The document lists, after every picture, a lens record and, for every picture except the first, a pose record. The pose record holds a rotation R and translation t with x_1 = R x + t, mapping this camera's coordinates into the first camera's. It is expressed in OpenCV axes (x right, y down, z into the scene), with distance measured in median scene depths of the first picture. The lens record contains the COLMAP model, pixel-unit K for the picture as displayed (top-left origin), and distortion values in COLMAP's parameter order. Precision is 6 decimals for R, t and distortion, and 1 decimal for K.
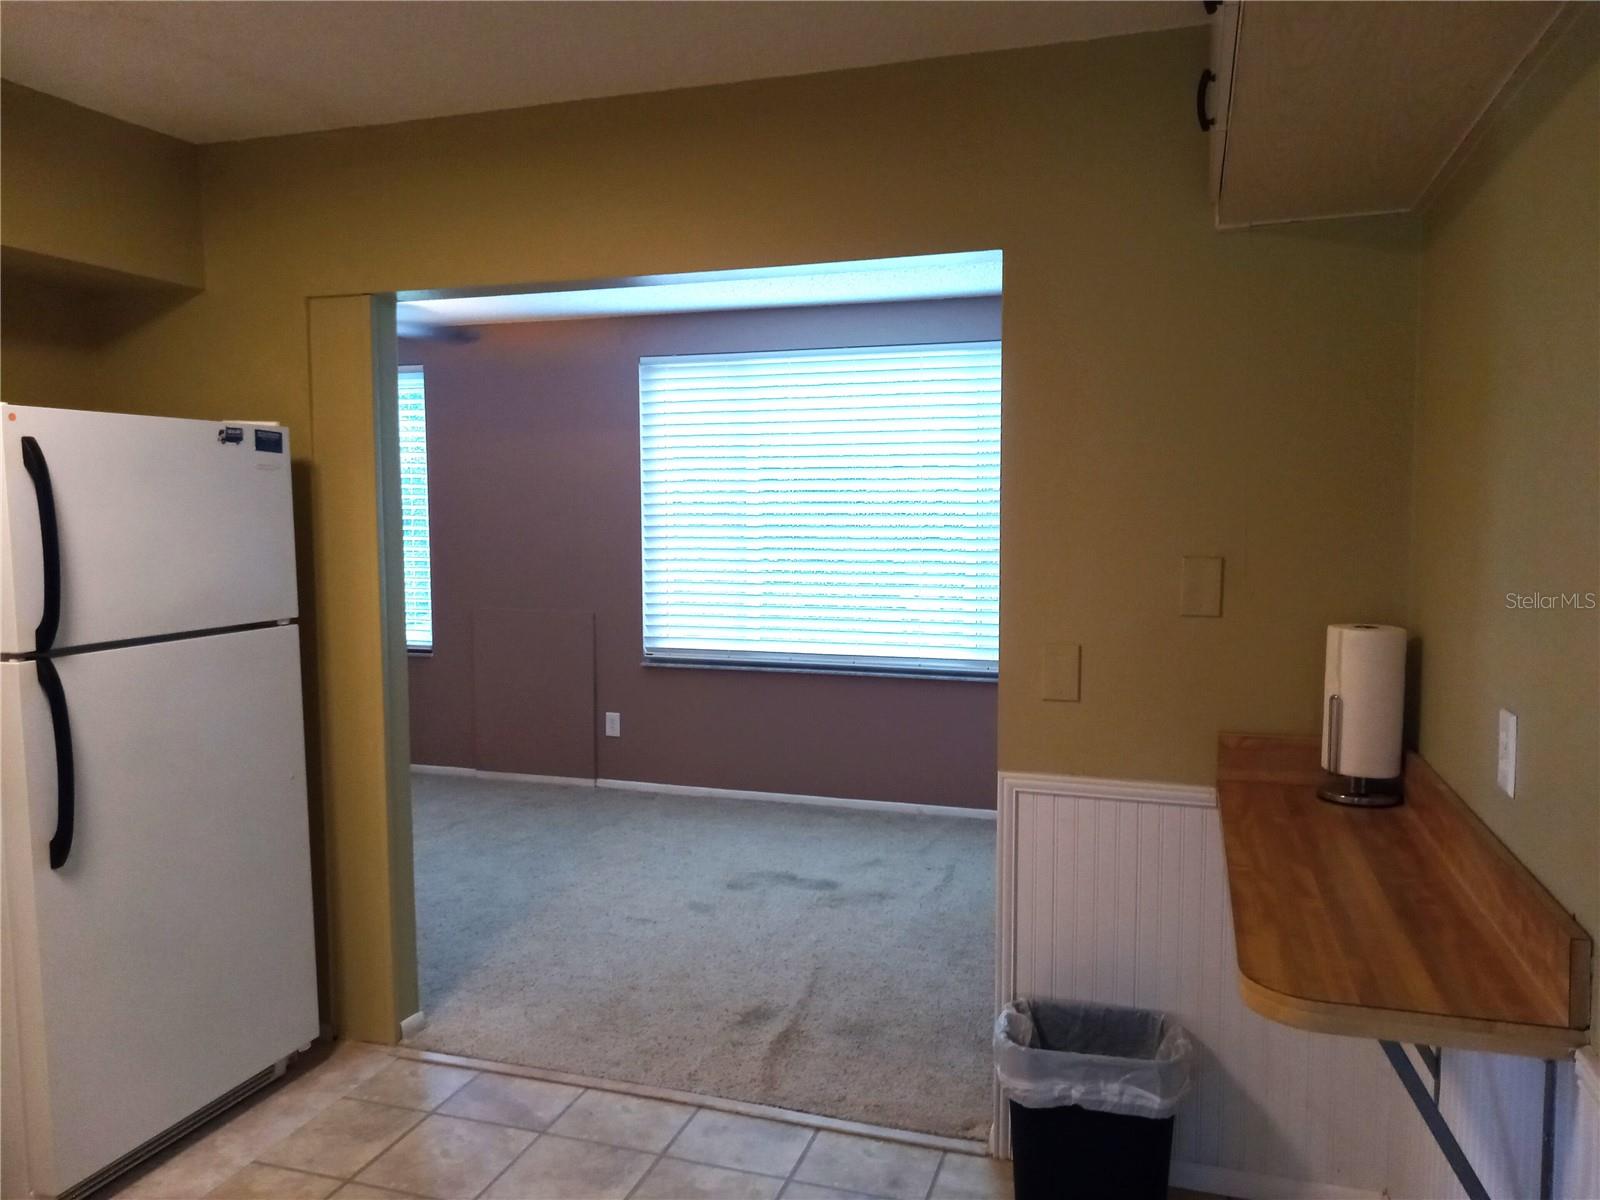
lens RADIAL K [[1190.6, 0, 800.0], [0, 1190.6, 600.0], [0, 0, 1]] dist [0.039991, -0.082884]
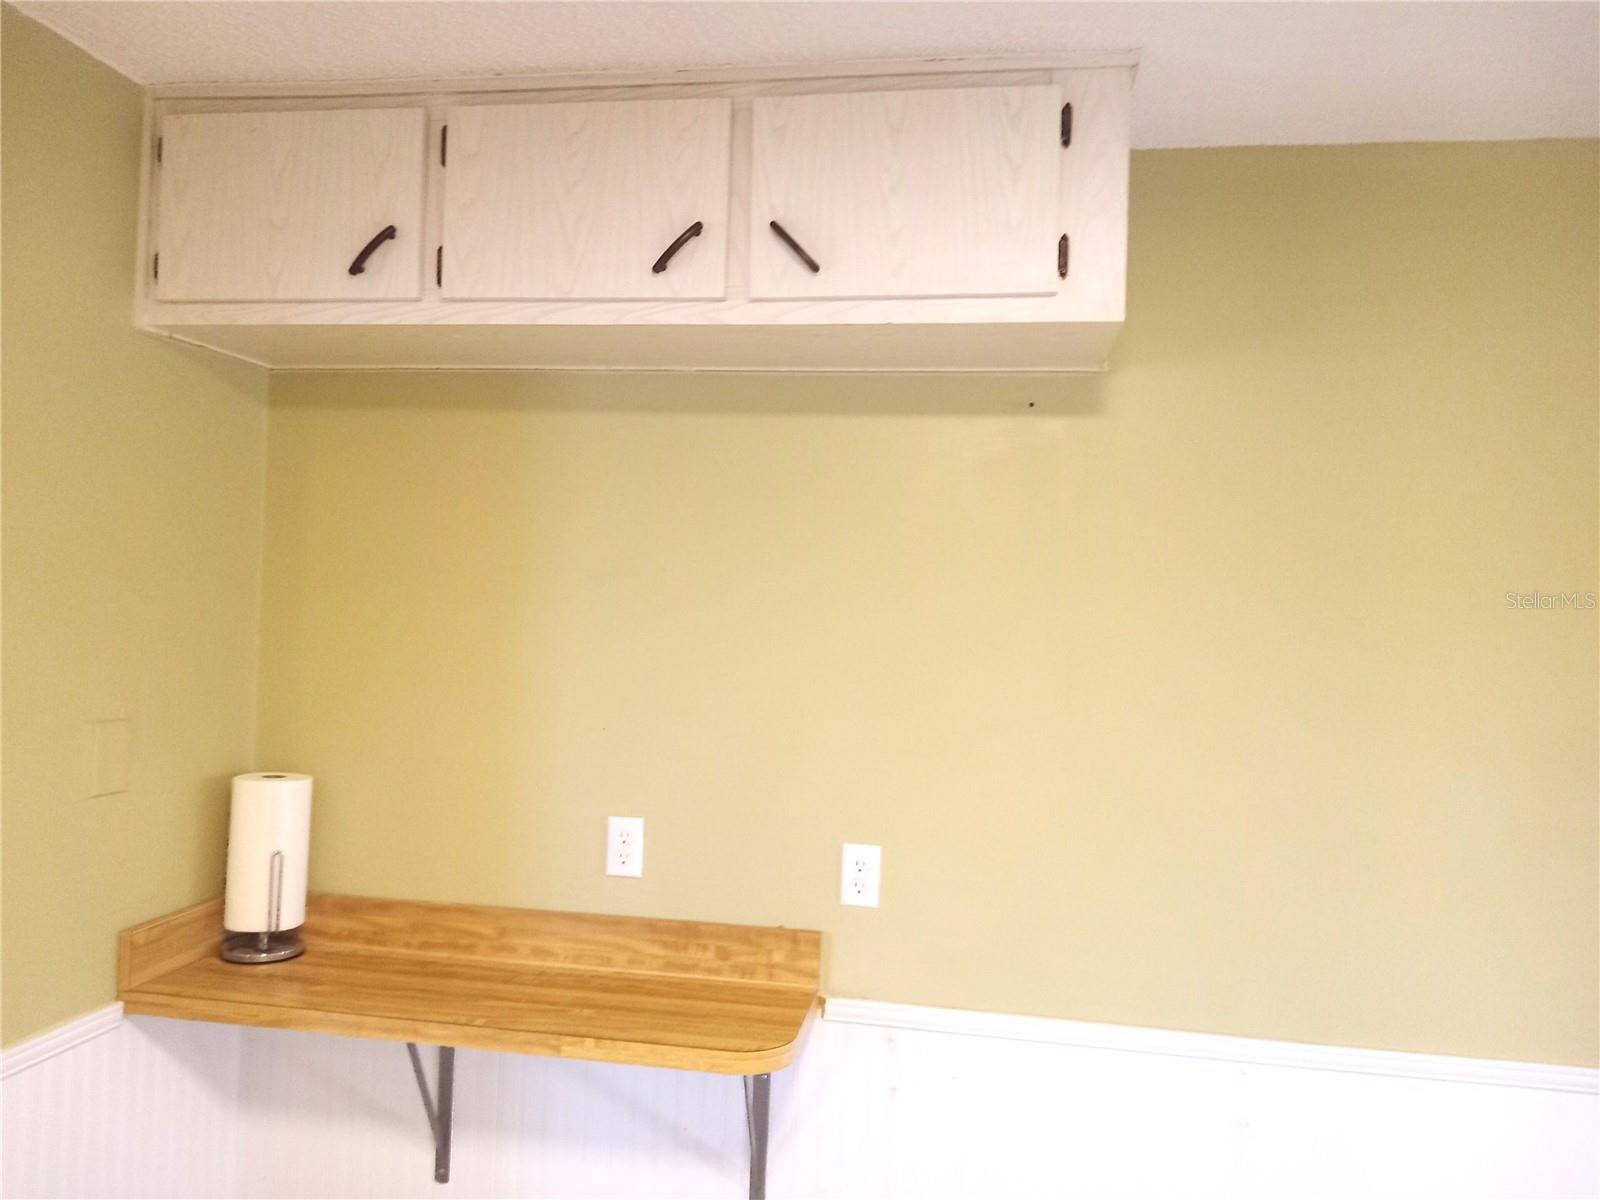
lens RADIAL K [[1190.6, 0, 800.0], [0, 1190.6, 600.0], [0, 0, 1]] dist [0.039991, -0.082884]
pose [[-0.145756, 0.005705, 0.989304, -0.756159], [0.038183, 0.999271, -0.000137, -0.141411], [-0.988583, 0.037755, -0.145867, 0.925321]]
